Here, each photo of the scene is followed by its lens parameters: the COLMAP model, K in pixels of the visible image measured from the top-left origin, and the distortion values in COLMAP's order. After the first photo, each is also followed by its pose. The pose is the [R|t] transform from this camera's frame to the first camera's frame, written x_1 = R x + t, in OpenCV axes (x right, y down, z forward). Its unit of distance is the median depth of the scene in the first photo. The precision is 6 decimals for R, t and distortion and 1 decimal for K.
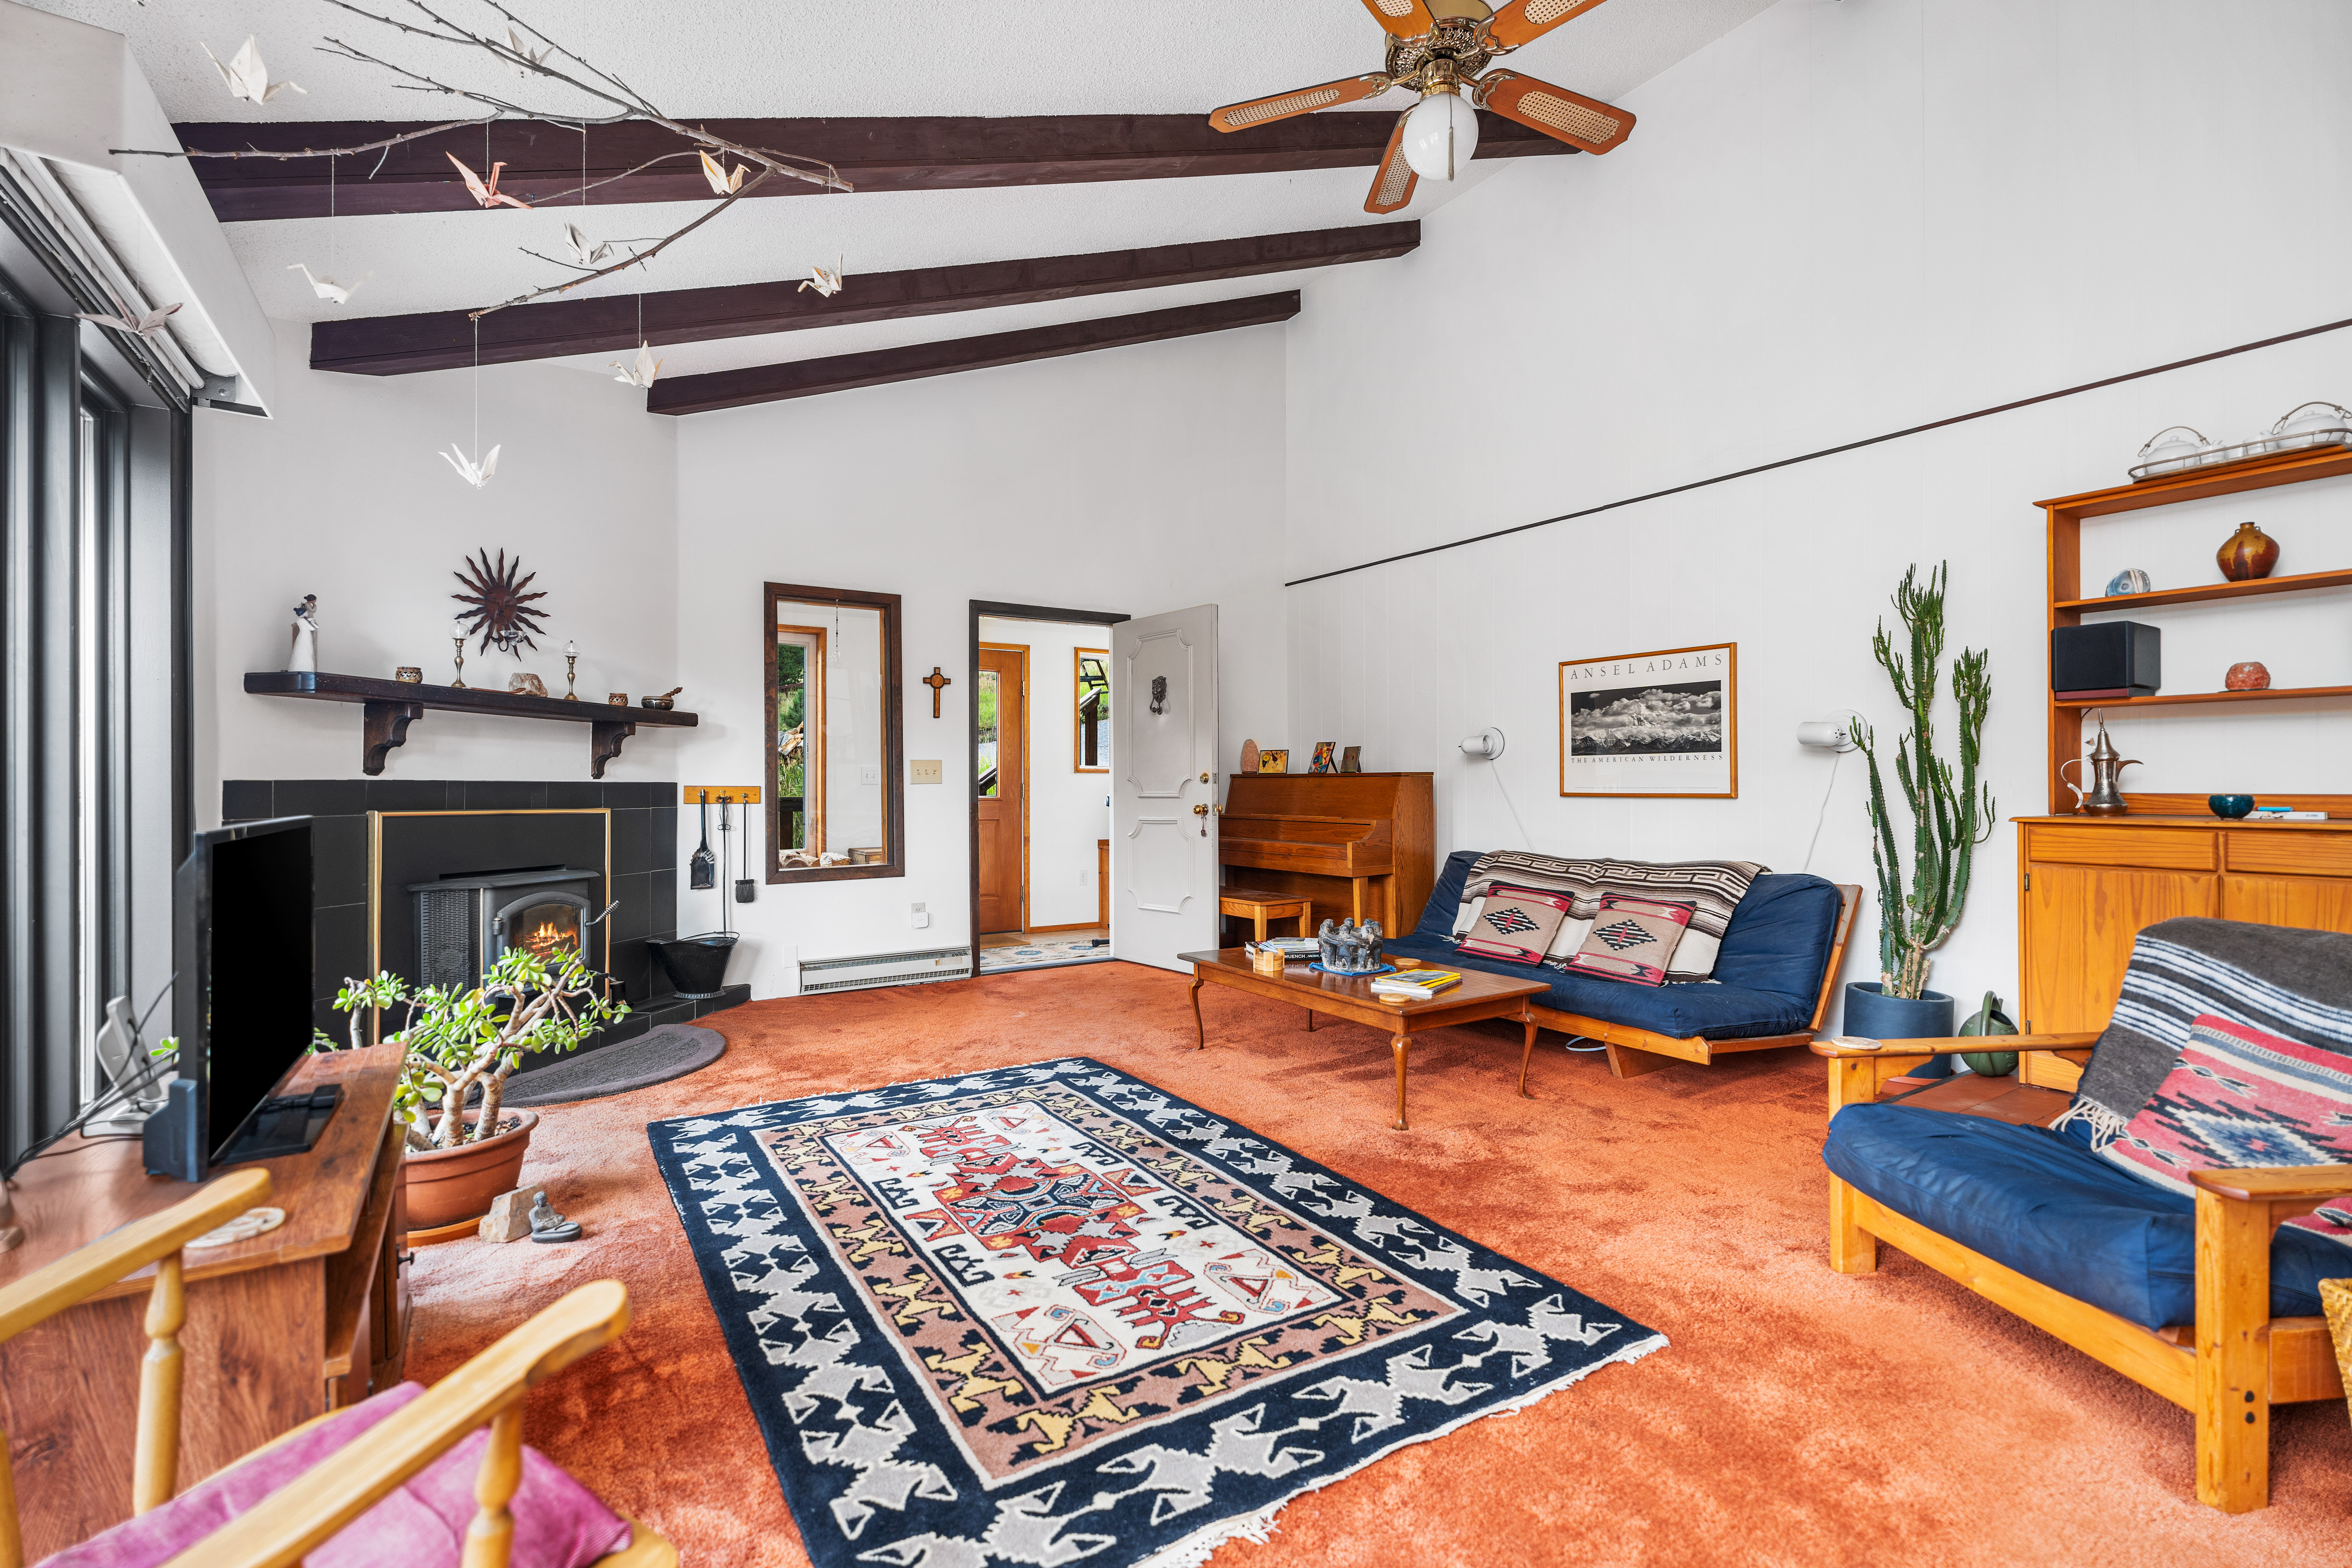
lens RADIAL K [[1046.6, 0, 1180.1], [0, 1046.6, 780.7], [0, 0, 1]] dist [0.006948, -0.002446]
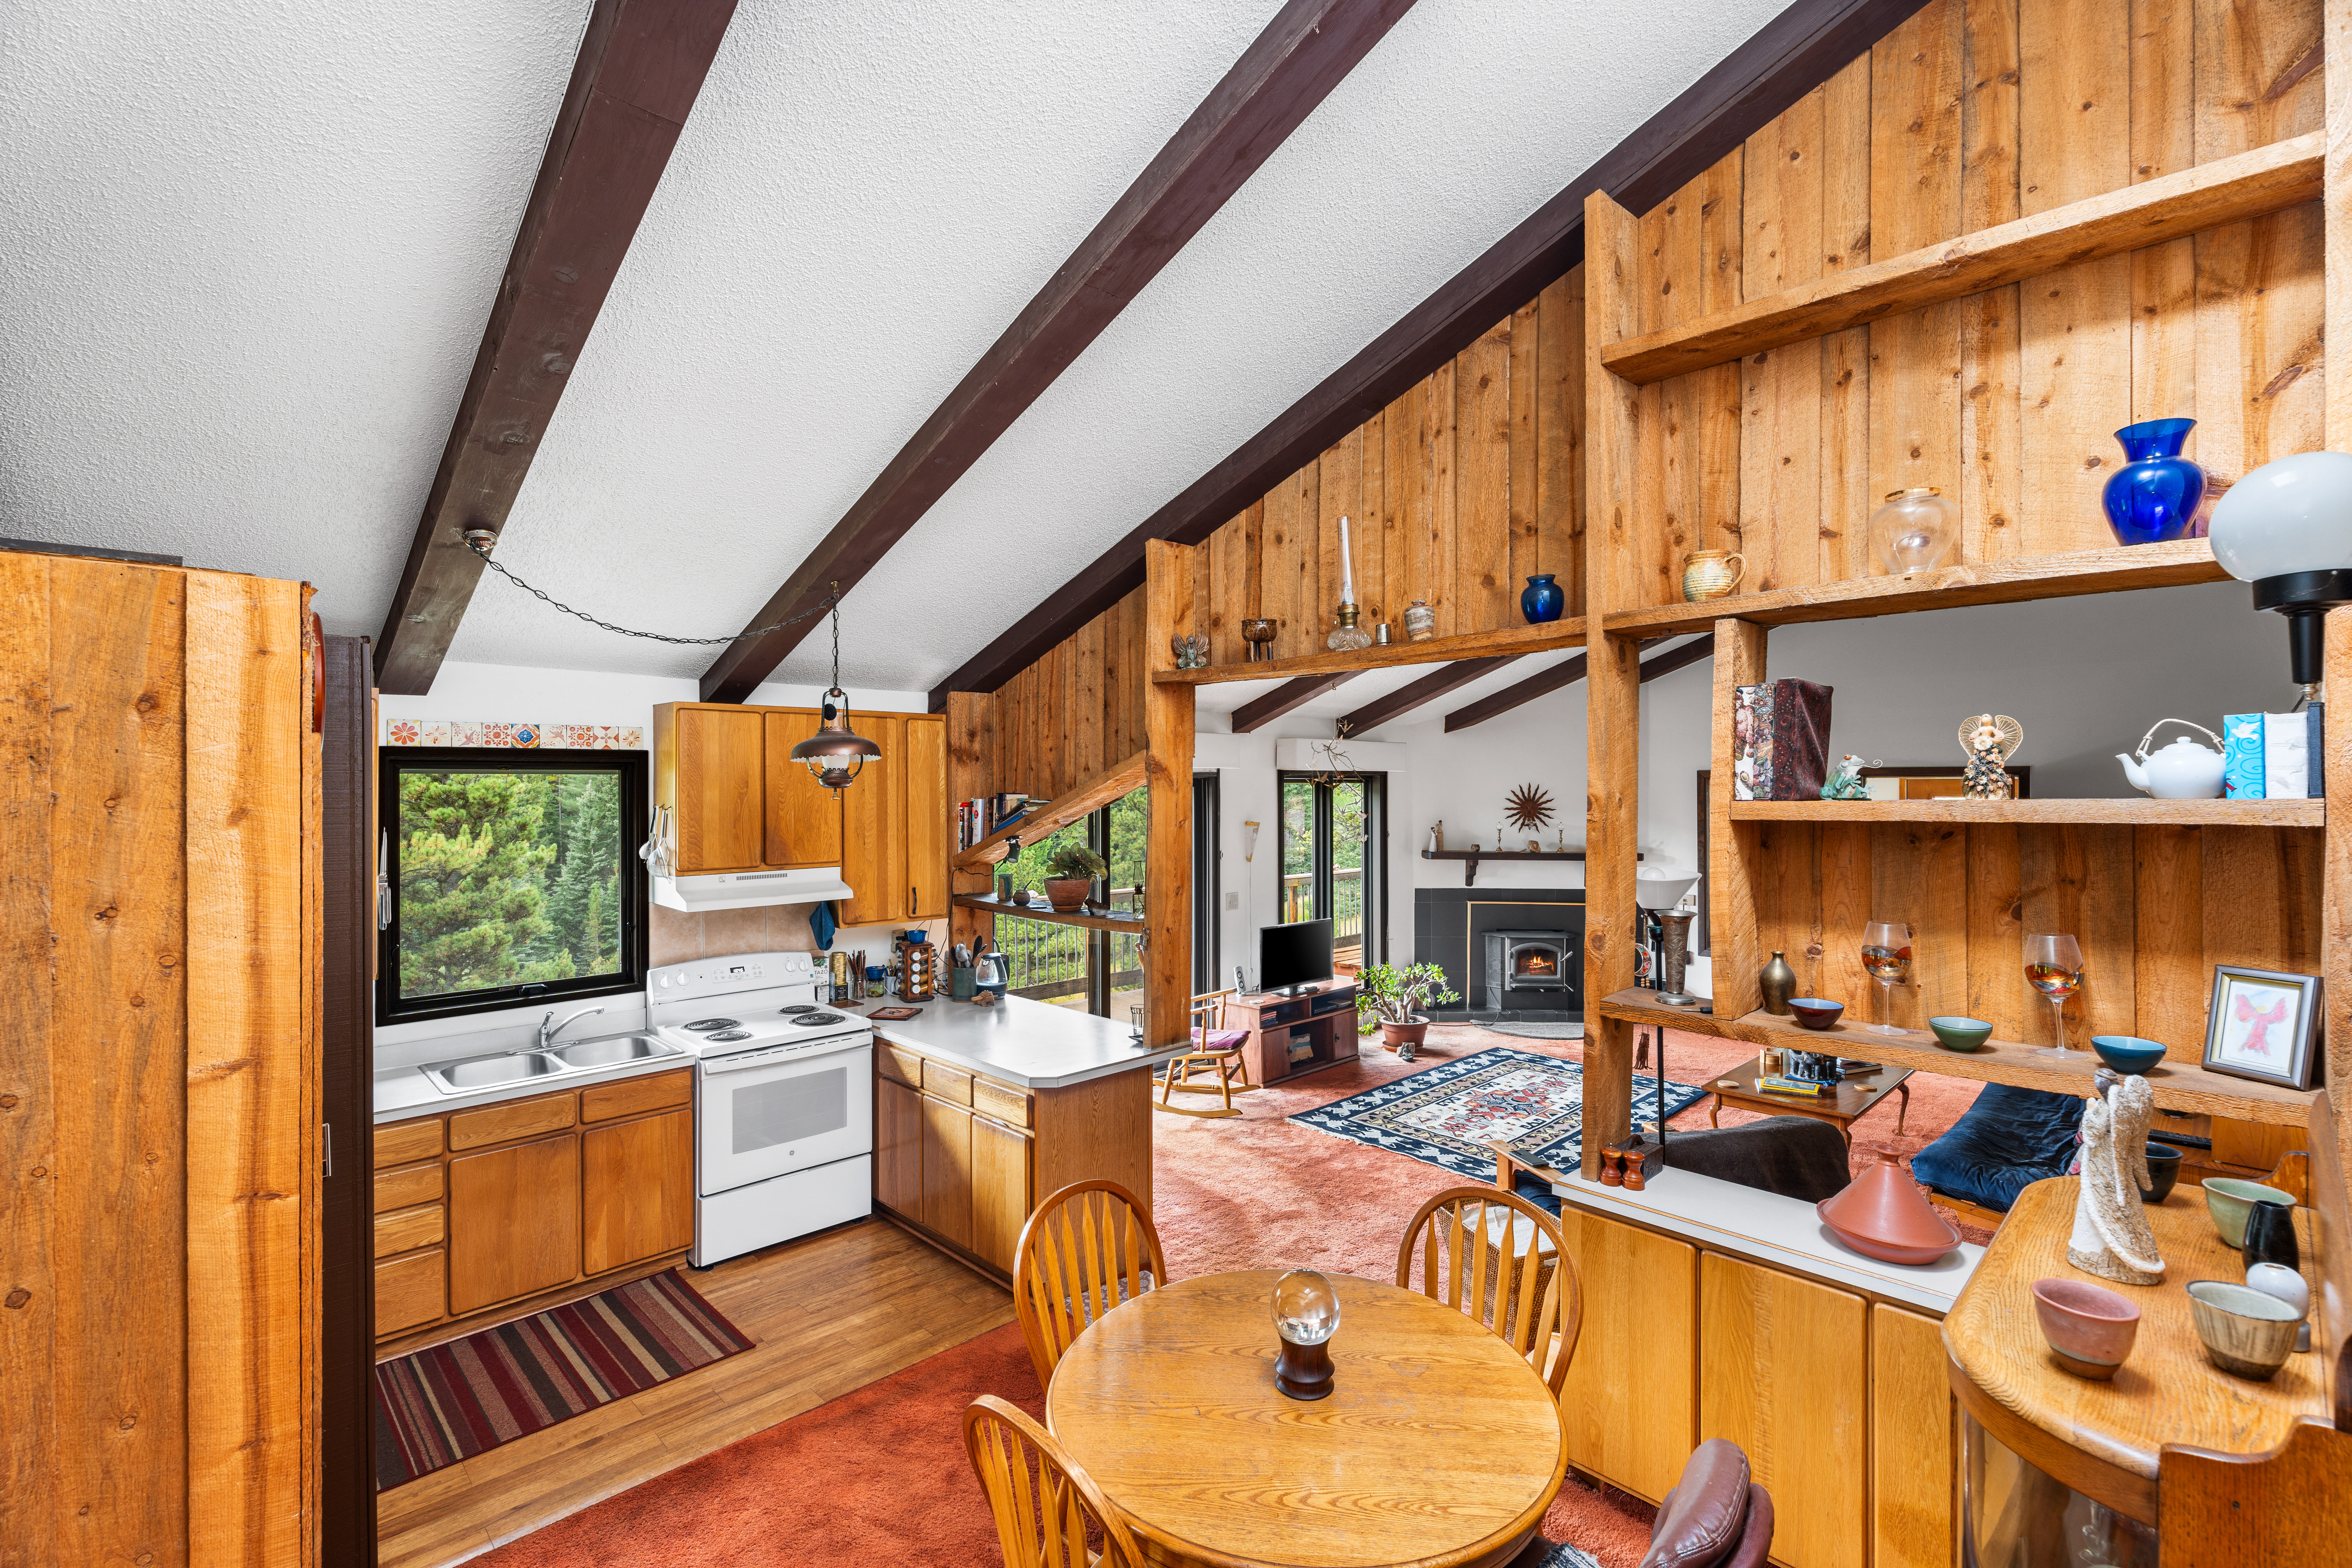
lens RADIAL K [[1046.6, 0, 1188.1], [0, 1046.6, 797.7], [0, 0, 1]] dist [0.006948, -0.002446]
pose [[0.203253, 0.013277, -0.979036, 1.537098], [0.000832, 0.999905, 0.013732, -0.251418], [0.979126, -0.003605, 0.203223, -0.161182]]
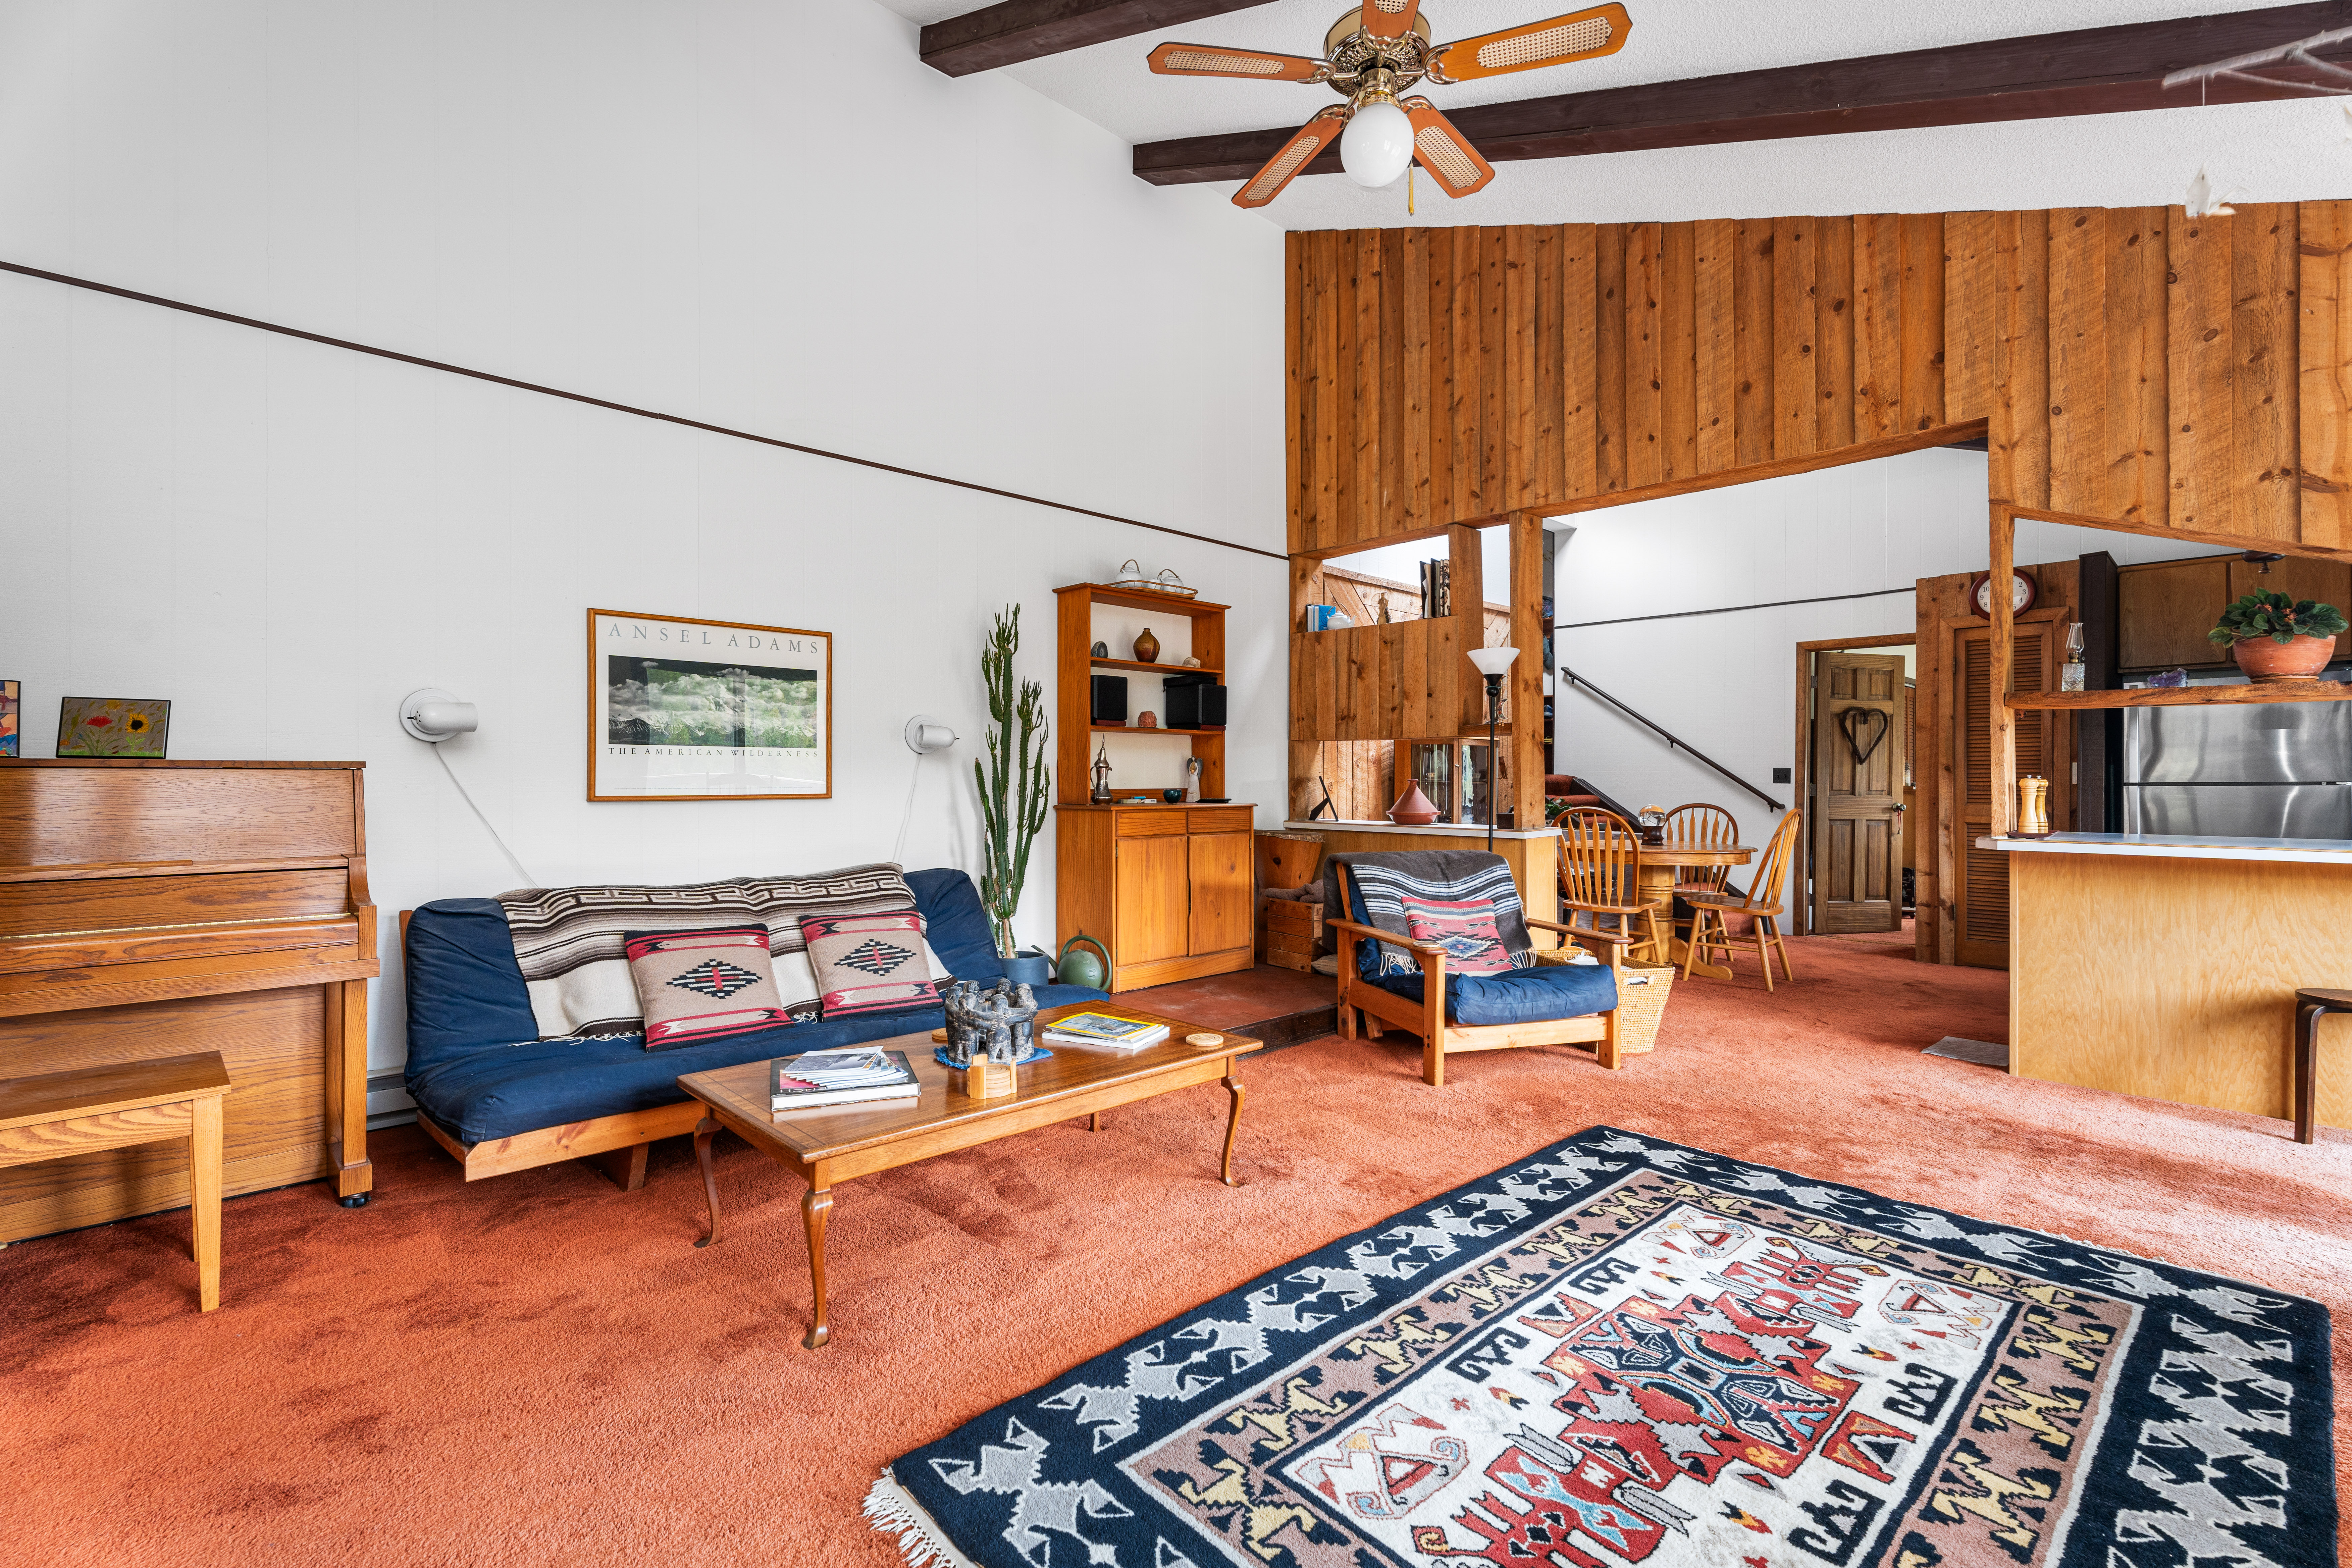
lens RADIAL K [[1046.6, 0, 1170.9], [0, 1046.6, 791.2], [0, 0, 1]] dist [0.006948, -0.002446]
pose [[-0.176765, -0.008124, 0.984219, -0.571037], [-0.004272, 0.999963, 0.007487, 0.002170], [-0.984244, -0.002882, -0.176793, 1.094624]]
